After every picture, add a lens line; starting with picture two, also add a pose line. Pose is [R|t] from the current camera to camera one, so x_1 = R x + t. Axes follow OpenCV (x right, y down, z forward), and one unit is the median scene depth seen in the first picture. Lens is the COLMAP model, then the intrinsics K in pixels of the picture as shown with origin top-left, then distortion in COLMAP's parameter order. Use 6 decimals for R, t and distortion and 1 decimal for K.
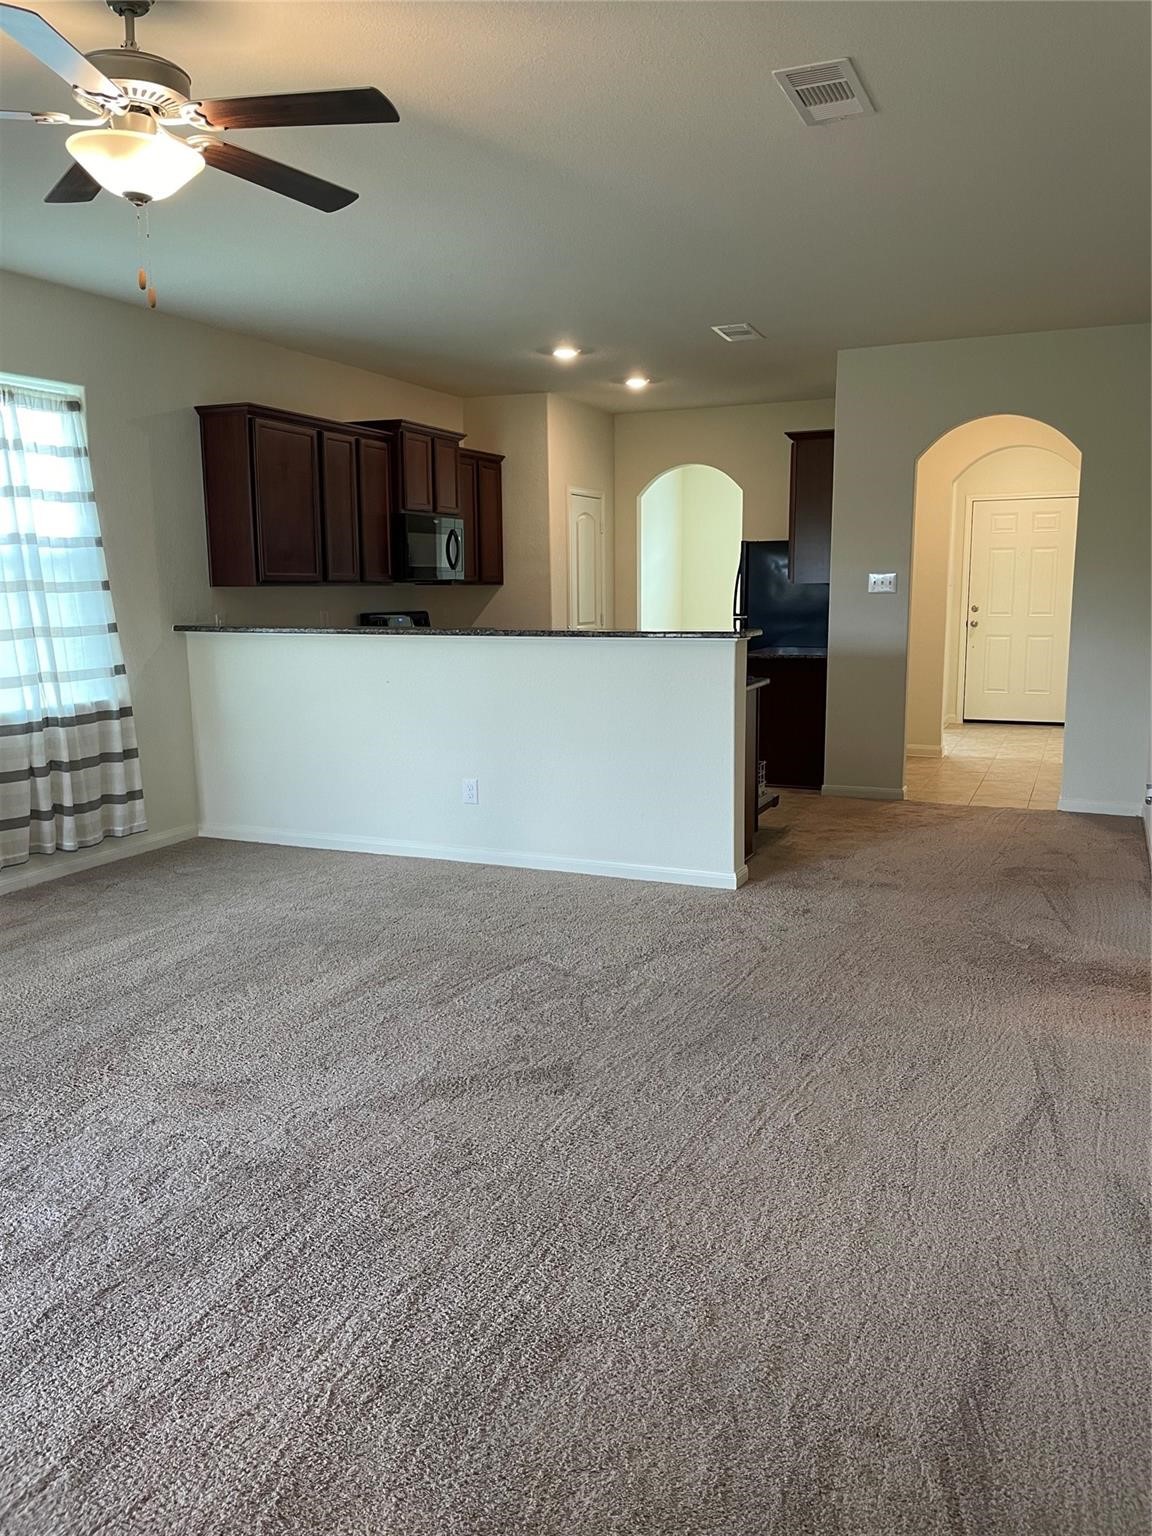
lens RADIAL K [[1172.4, 0, 576.0], [0, 1172.4, 768.2], [0, 0, 1]] dist [0.003919, 0.001436]
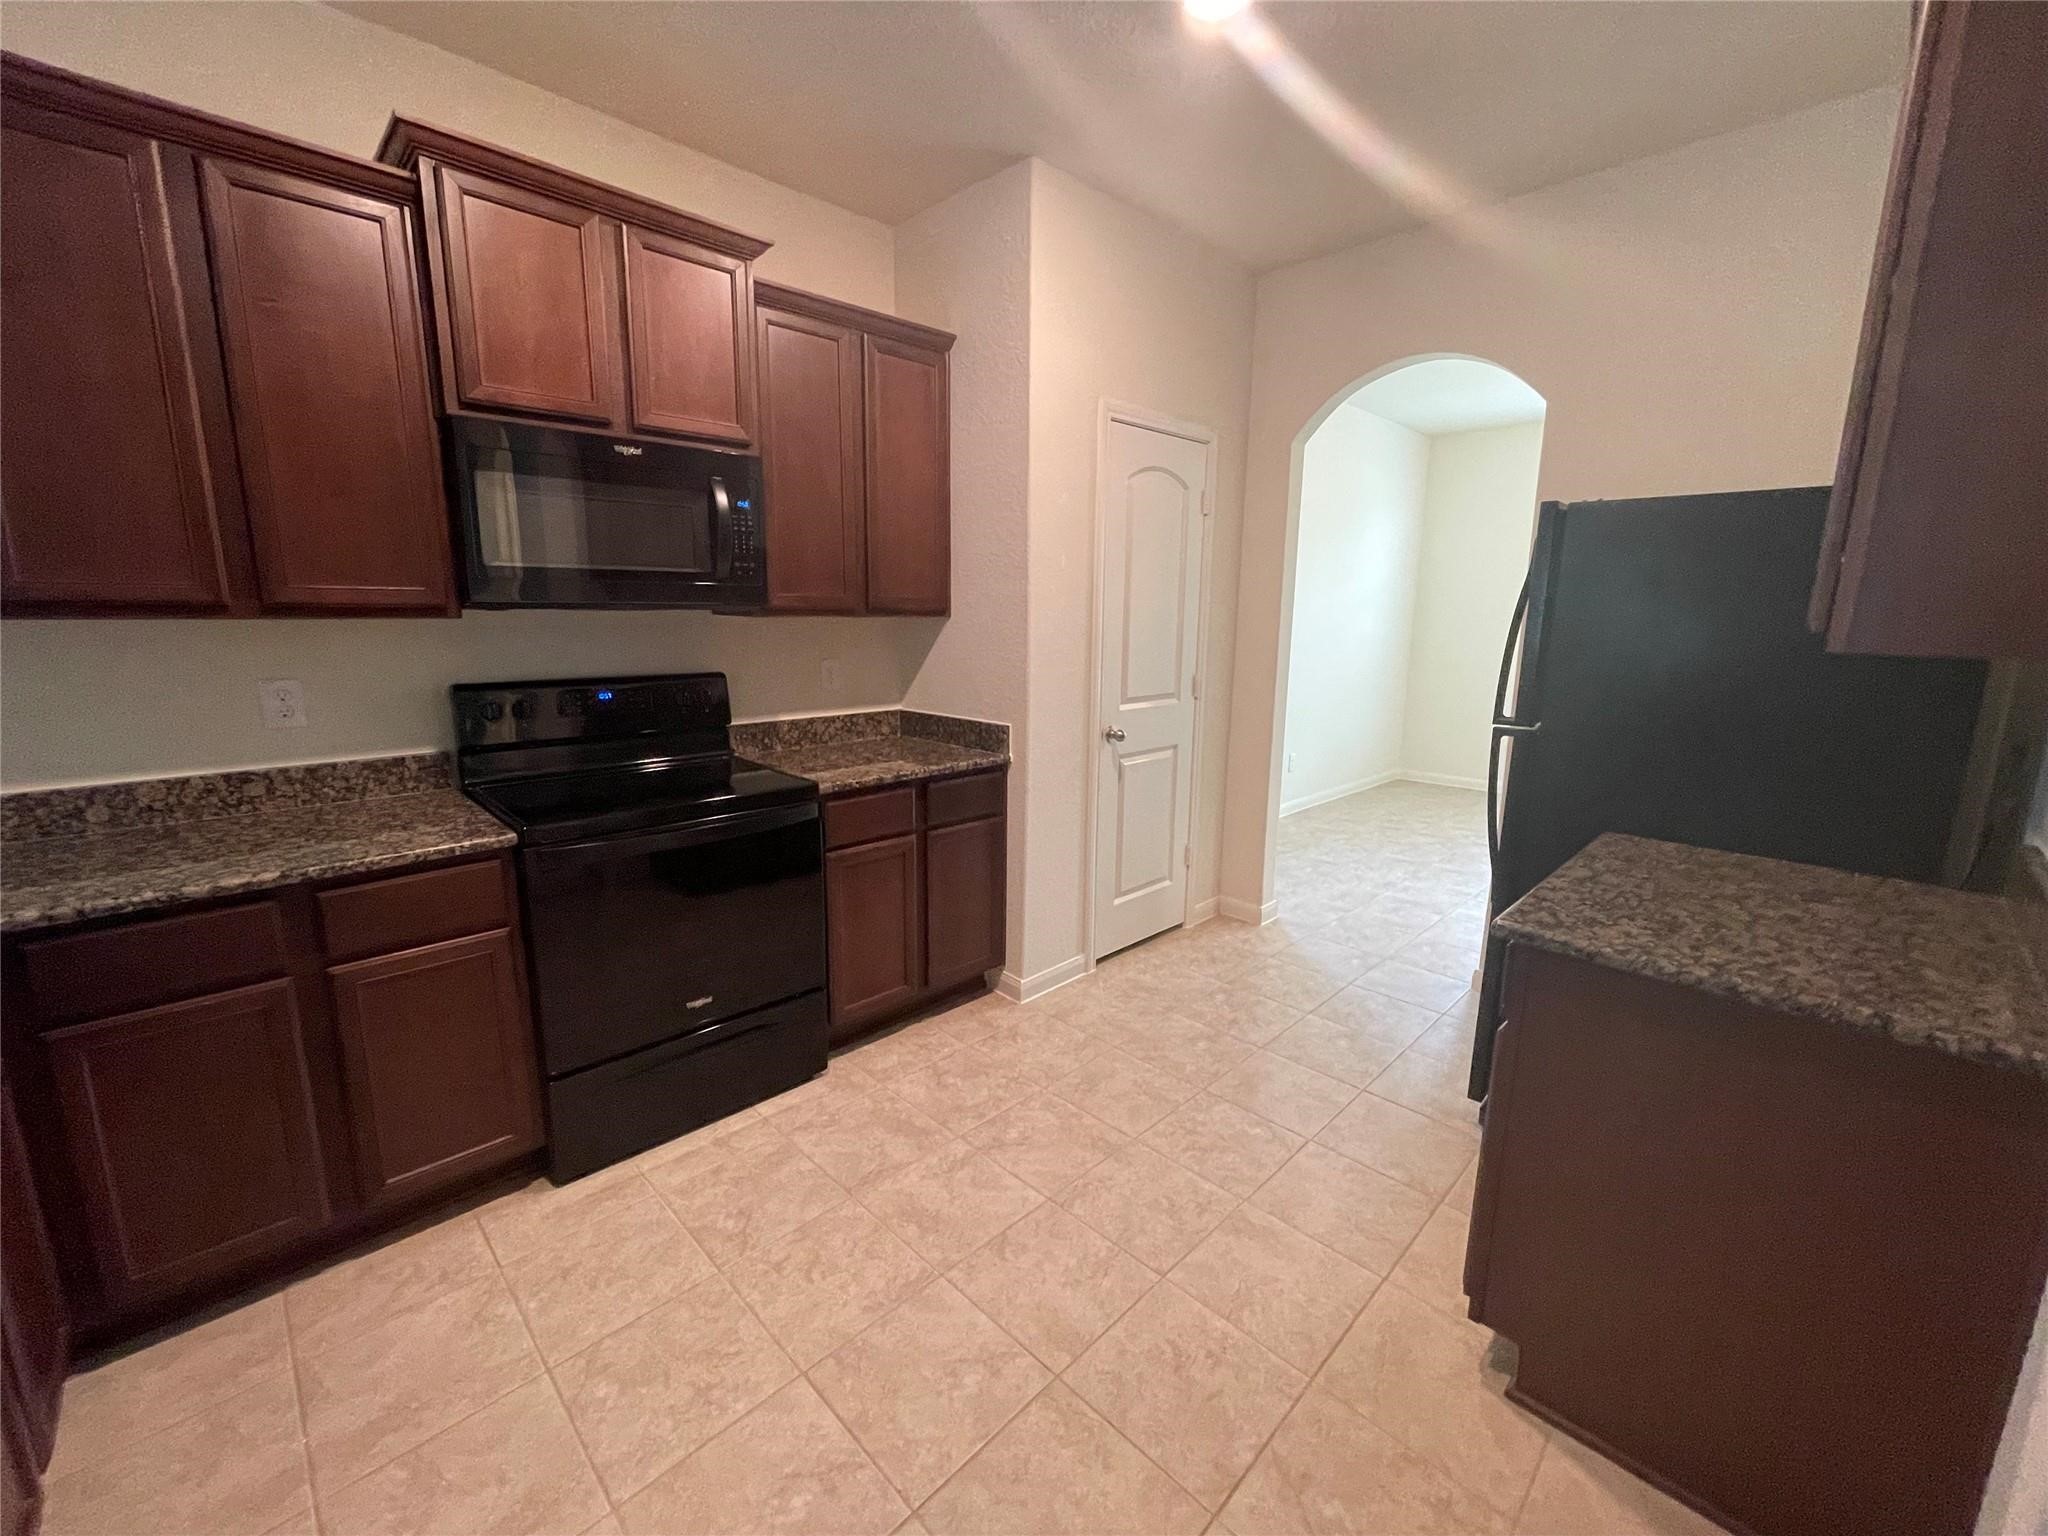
lens RADIAL K [[824.9, 0, 1025.2], [0, 824.9, 768.8], [0, 0, 1]] dist [-0.001153, -0.000094]
pose [[0.928694, 0.081929, -0.361684, 0.099133], [-0.074428, 0.996624, 0.034648, -0.115137], [0.363302, -0.005258, 0.931657, 0.748562]]
